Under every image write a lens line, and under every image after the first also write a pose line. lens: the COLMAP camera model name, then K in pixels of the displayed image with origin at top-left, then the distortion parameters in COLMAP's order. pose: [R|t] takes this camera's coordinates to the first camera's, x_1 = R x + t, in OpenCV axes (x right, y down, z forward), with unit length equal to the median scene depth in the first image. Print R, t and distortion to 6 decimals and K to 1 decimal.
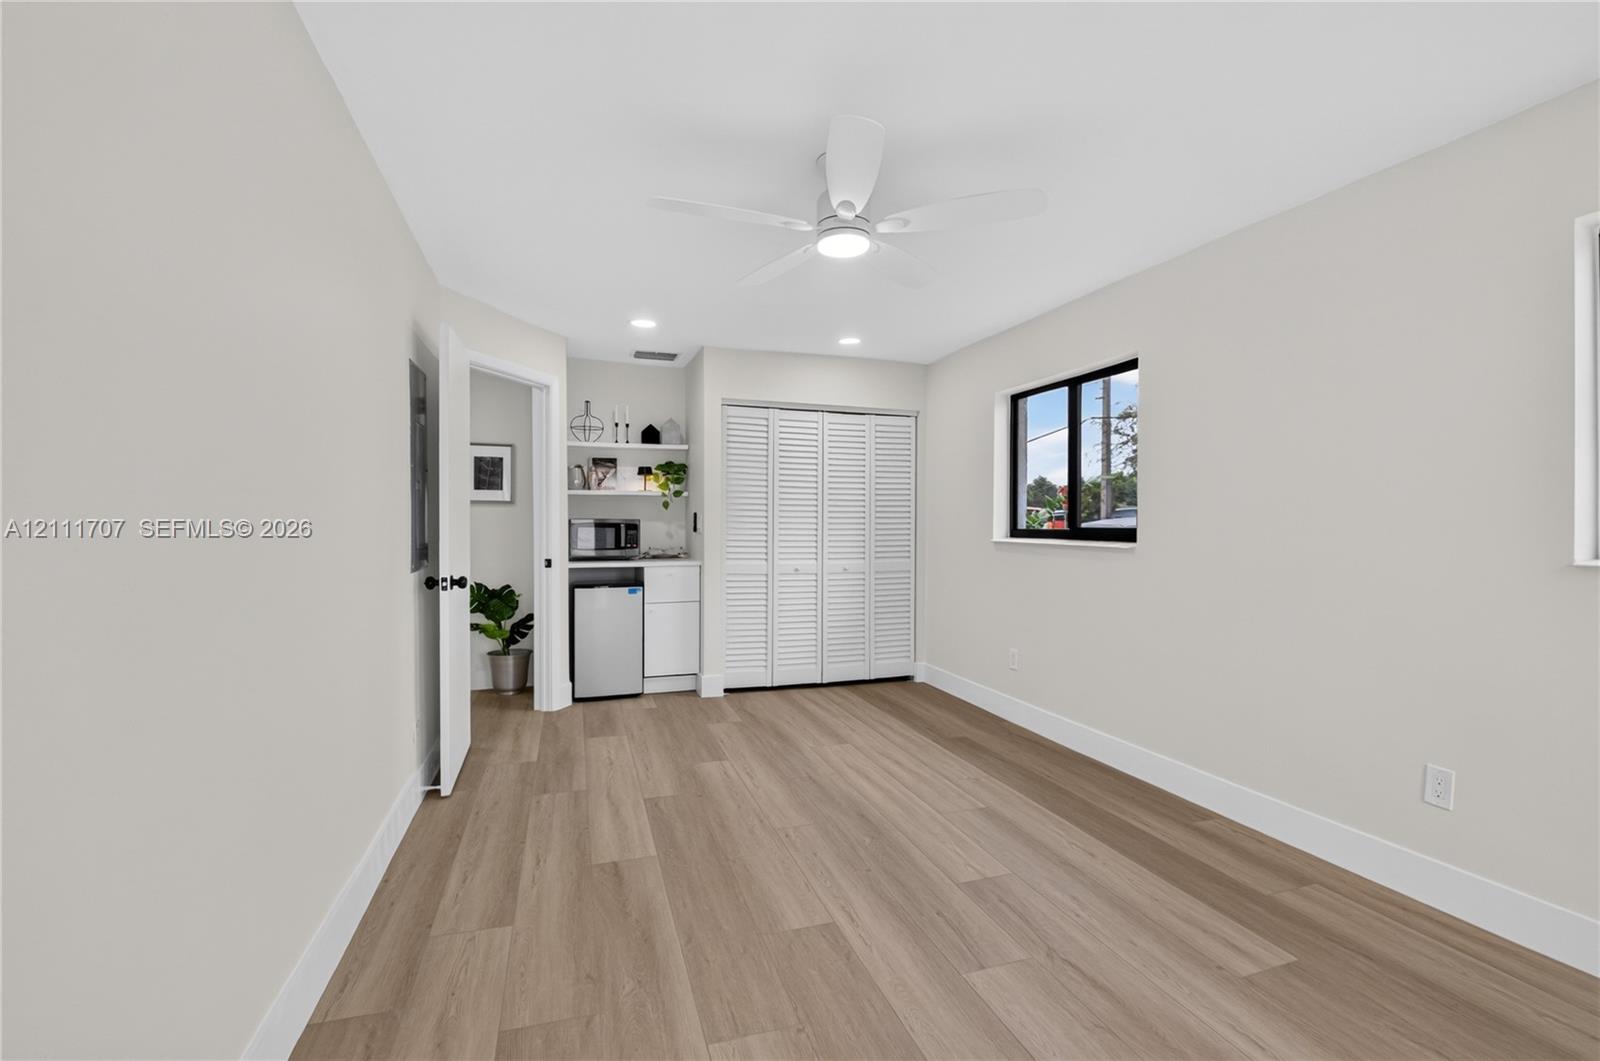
lens RADIAL K [[716.1, 0, 813.2], [0, 716.1, 536.2], [0, 0, 1]] dist [-0.005333, -0.009941]
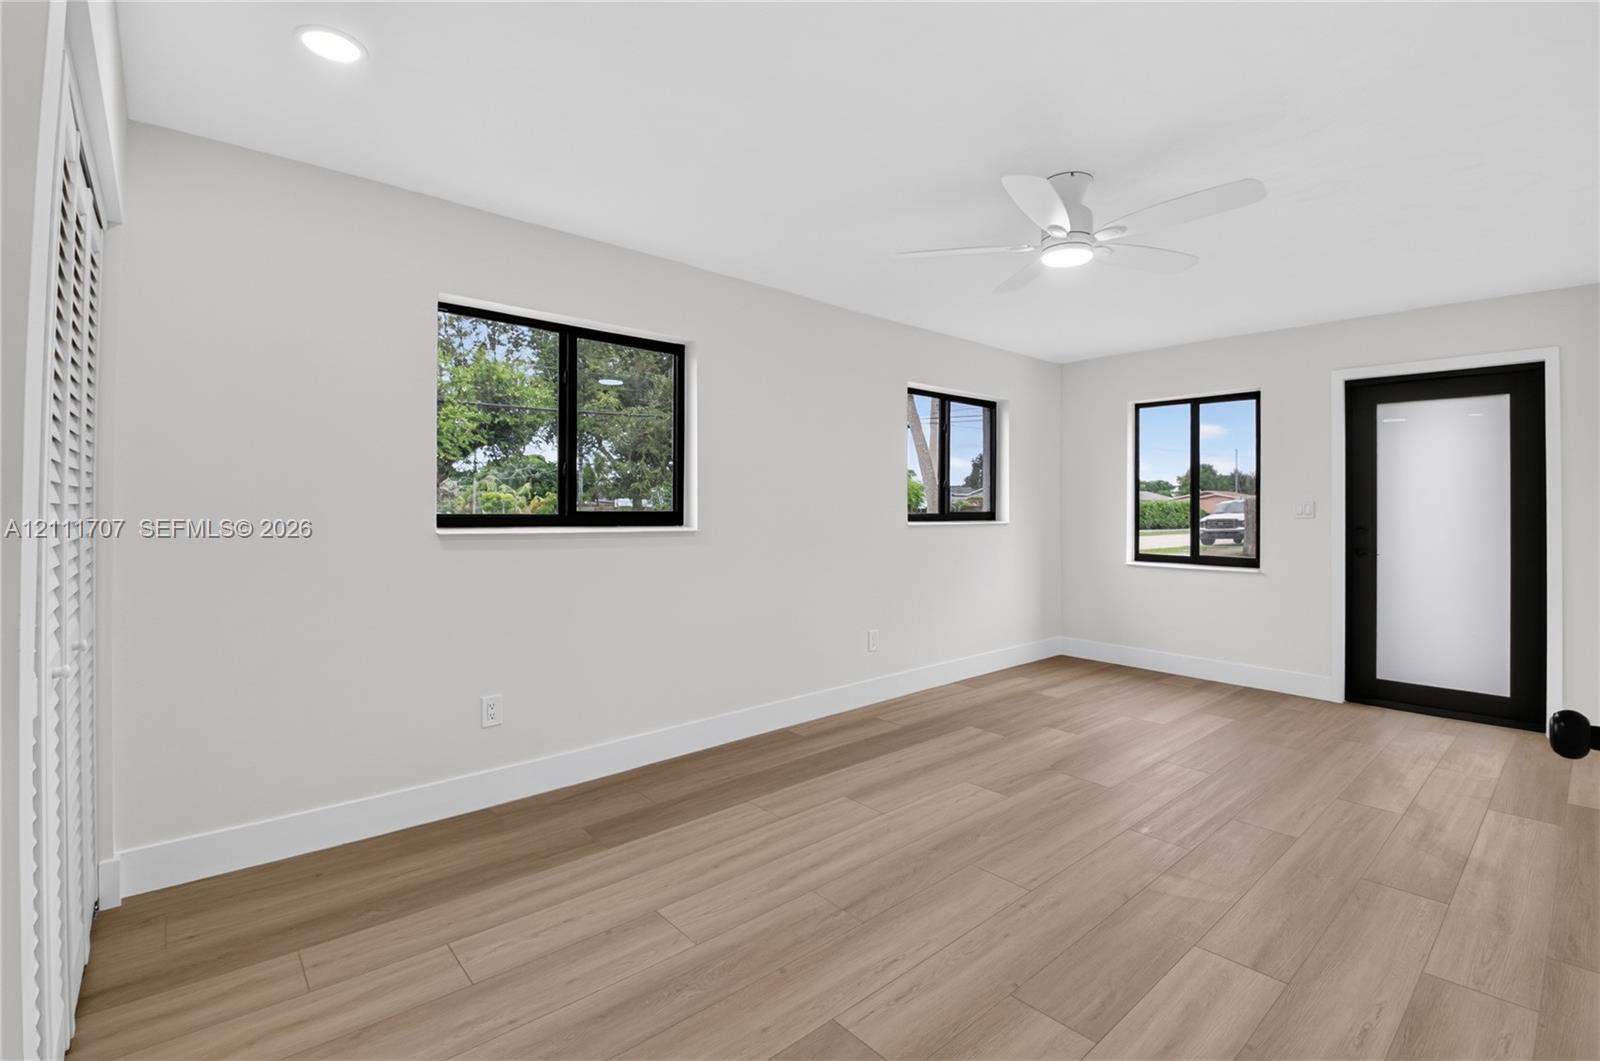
lens RADIAL K [[716.1, 0, 801.6], [0, 716.1, 502.8], [0, 0, 1]] dist [-0.005333, -0.009941]
pose [[-0.385367, -0.003136, 0.922758, -0.577576], [0.008593, 0.999939, 0.006987, -0.030817], [-0.922723, 0.010622, -0.385317, 1.280325]]
